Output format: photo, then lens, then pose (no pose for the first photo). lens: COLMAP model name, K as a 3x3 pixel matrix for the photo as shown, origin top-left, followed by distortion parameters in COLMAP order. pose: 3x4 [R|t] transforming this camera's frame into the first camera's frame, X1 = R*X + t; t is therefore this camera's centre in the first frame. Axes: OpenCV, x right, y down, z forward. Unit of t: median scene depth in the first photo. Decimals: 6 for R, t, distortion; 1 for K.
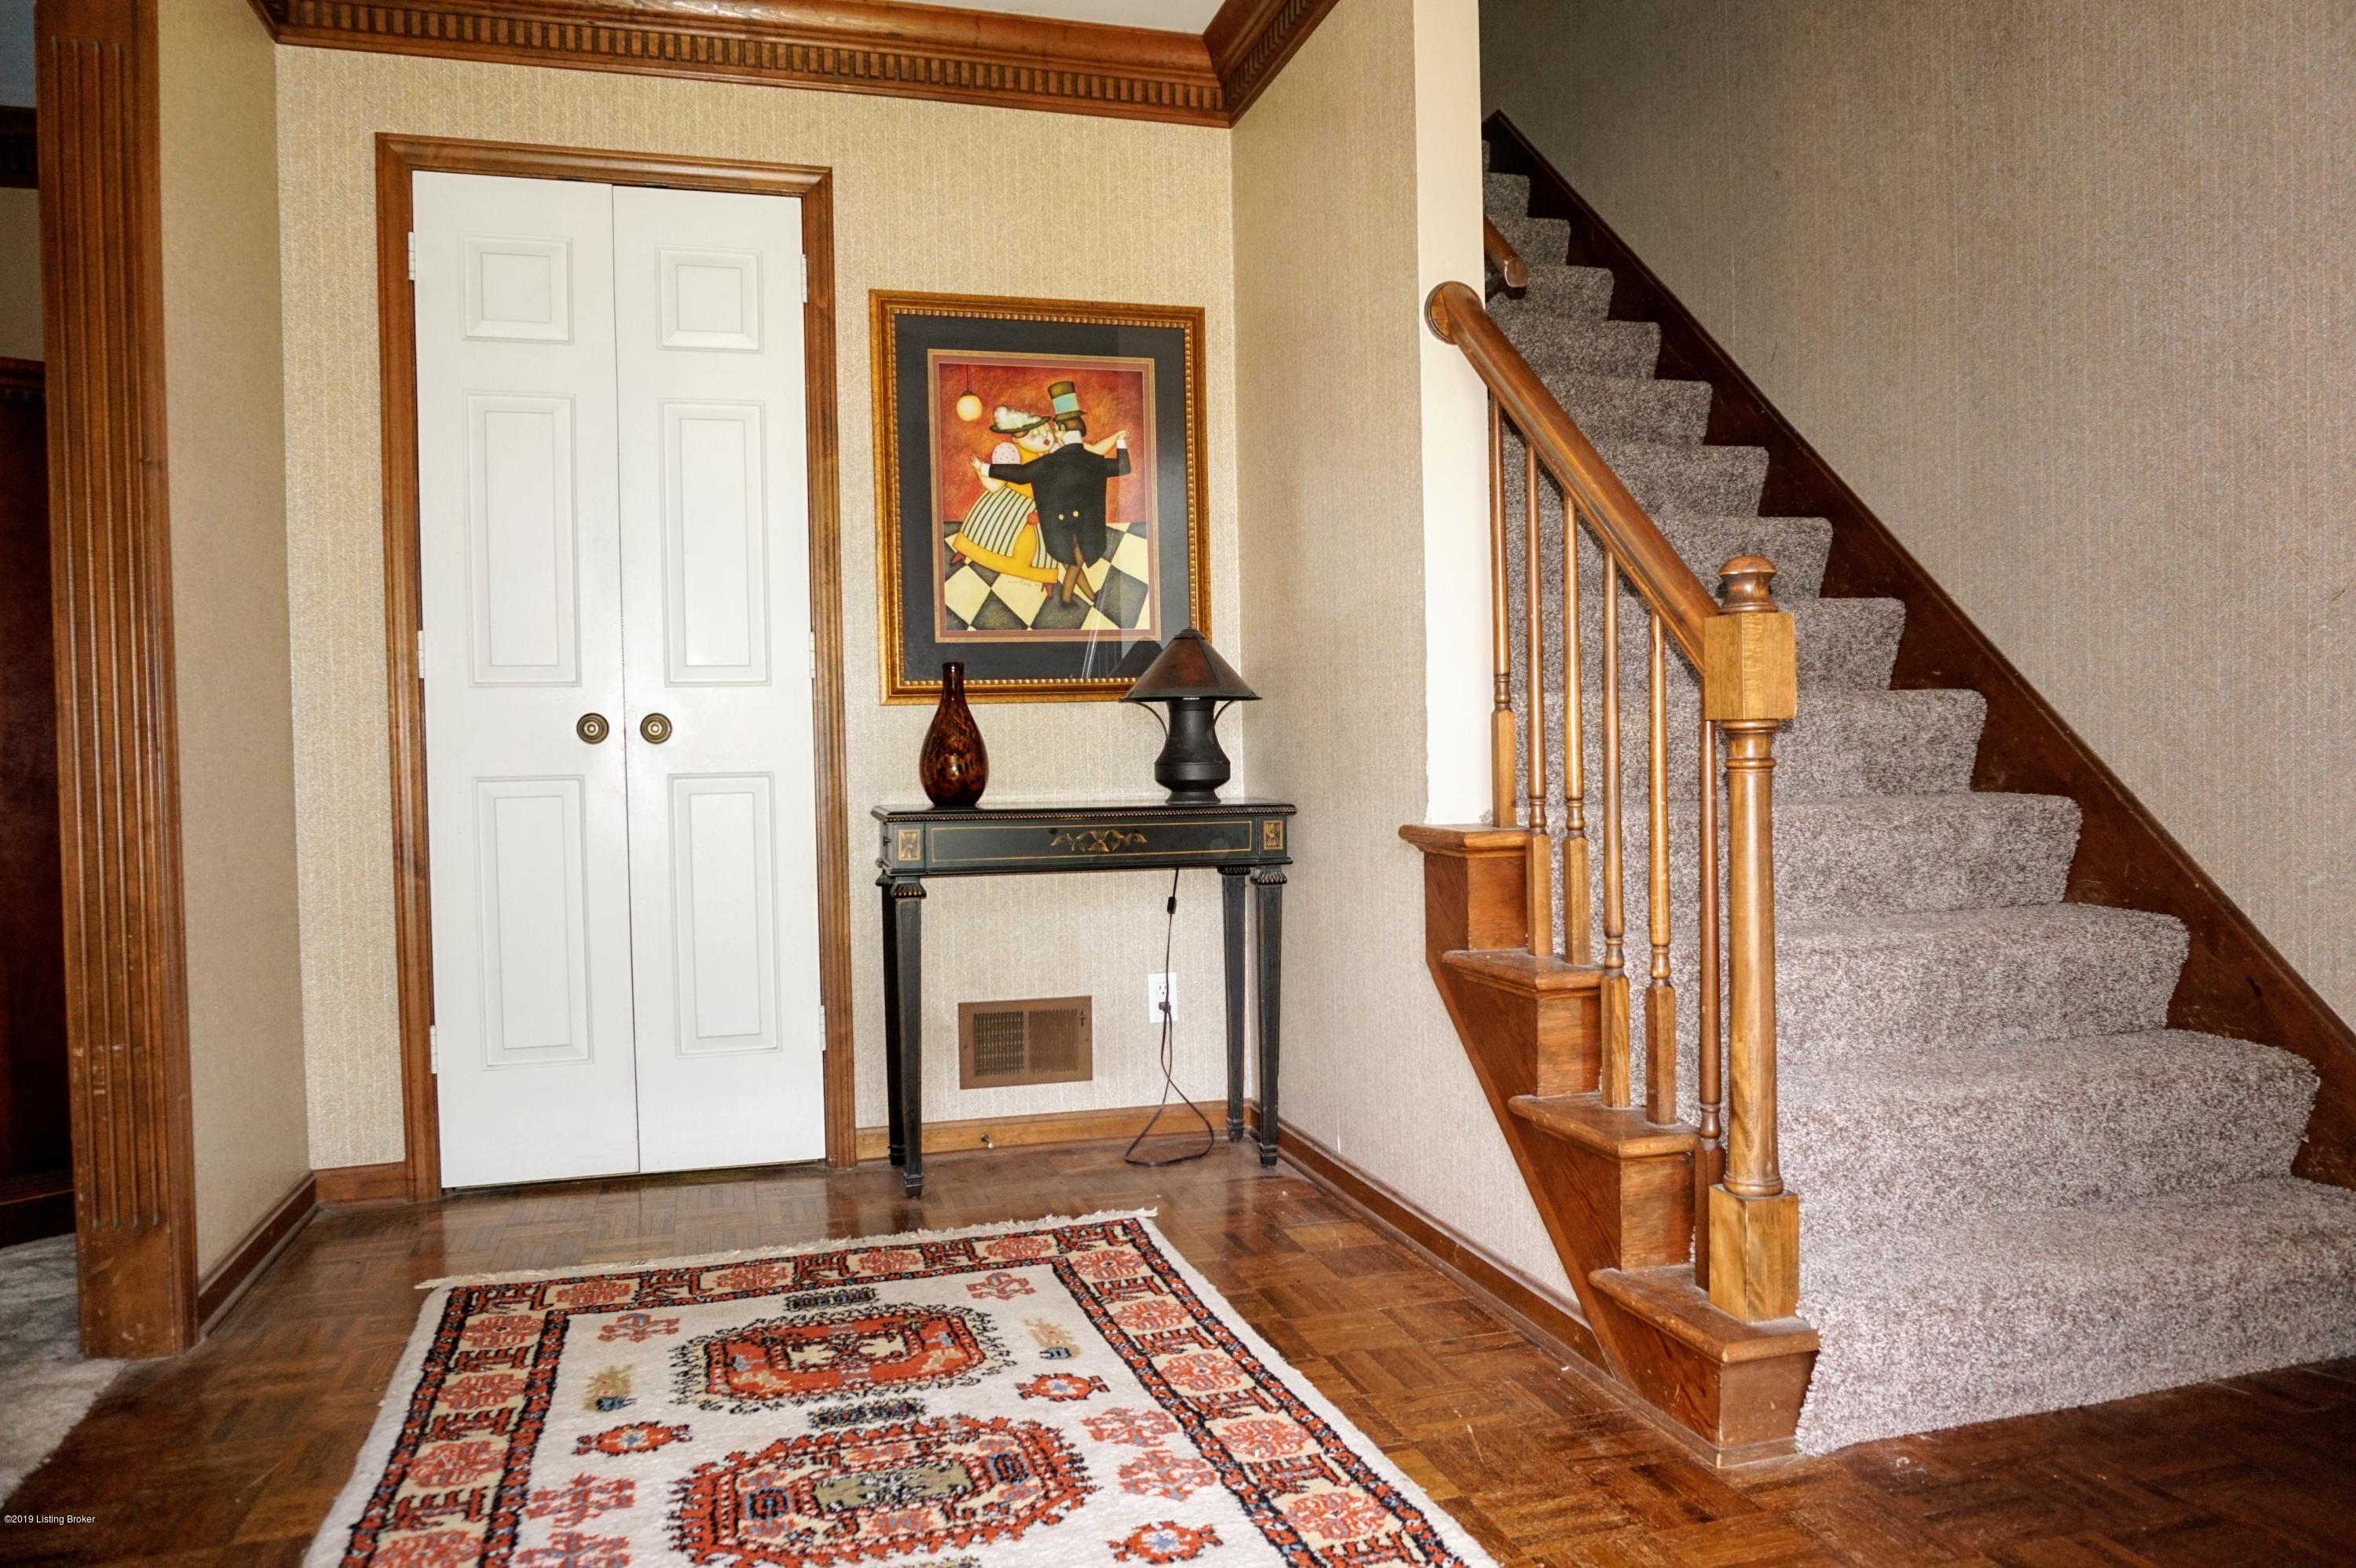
lens RADIAL K [[1609.9, 0, 1182.9], [0, 1609.9, 785.4], [0, 0, 1]] dist [-0.033069, 0.008224]
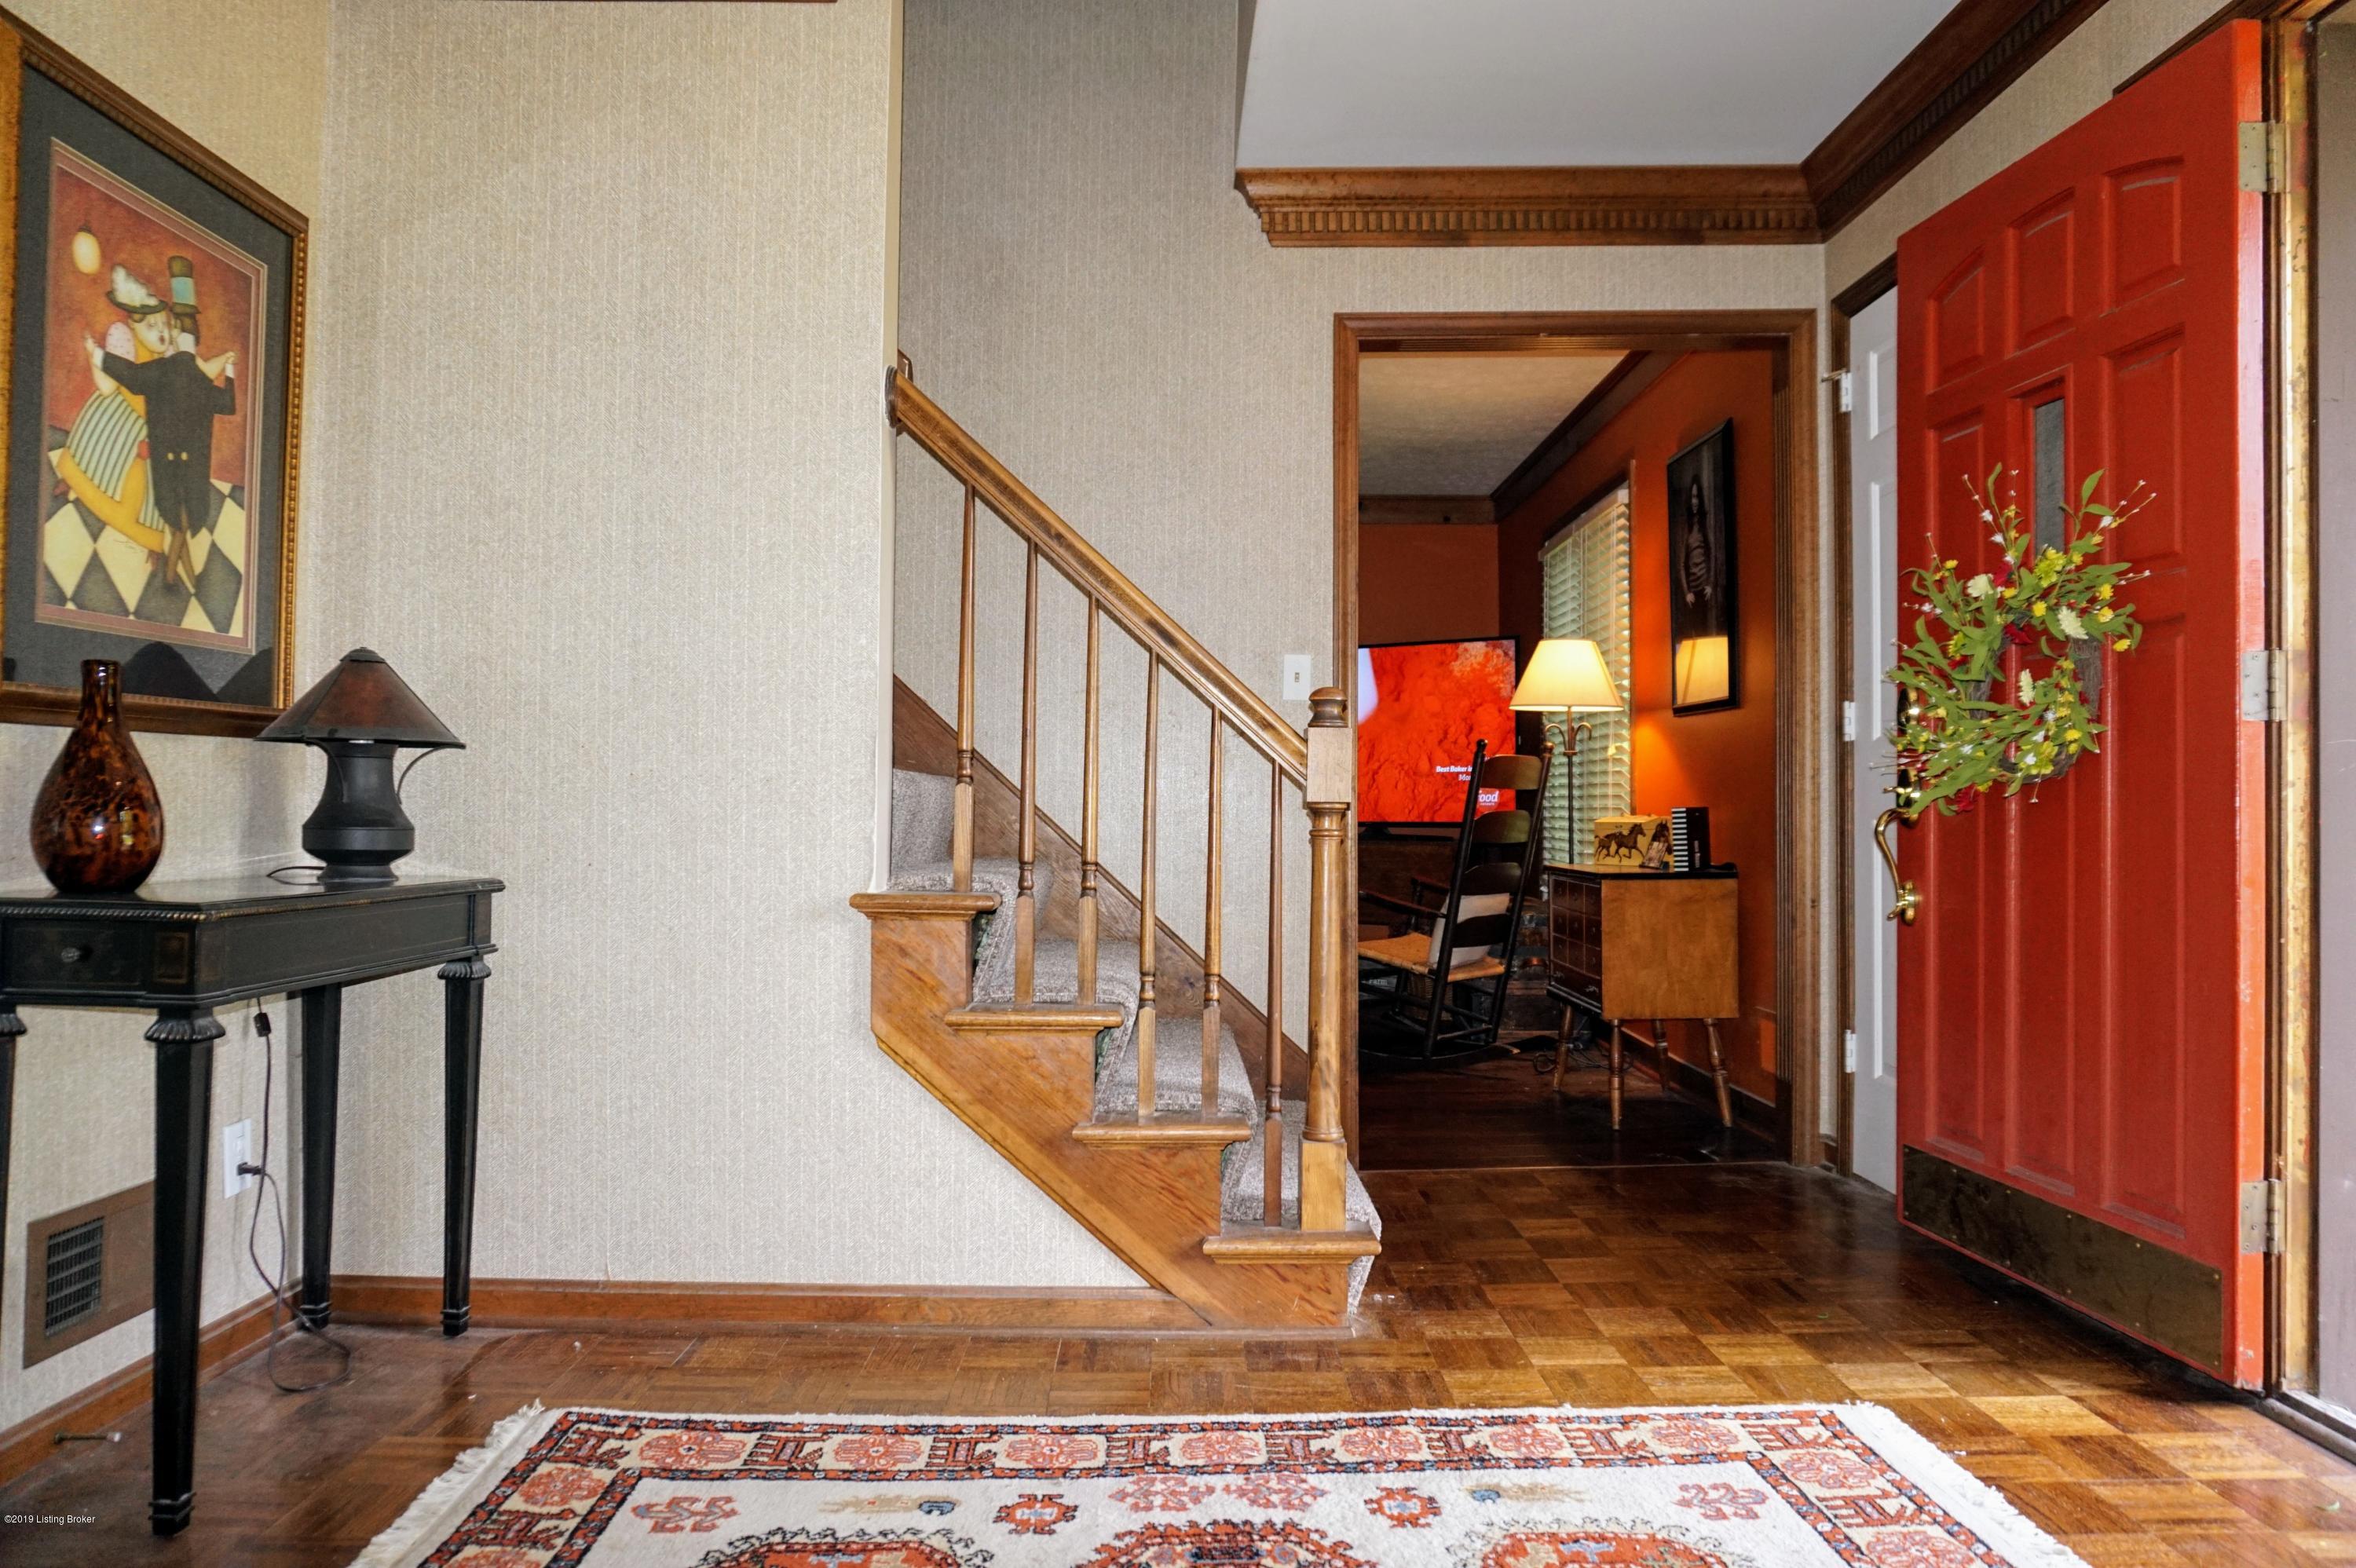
lens RADIAL K [[1609.9, 0, 1182.9], [0, 1609.9, 785.4], [0, 0, 1]] dist [-0.033069, 0.008224]
pose [[0.257647, 0.033886, 0.965645, -0.759785], [0.007006, 0.999293, -0.036936, -0.004135], [-0.966214, 0.016282, 0.257228, 0.542948]]
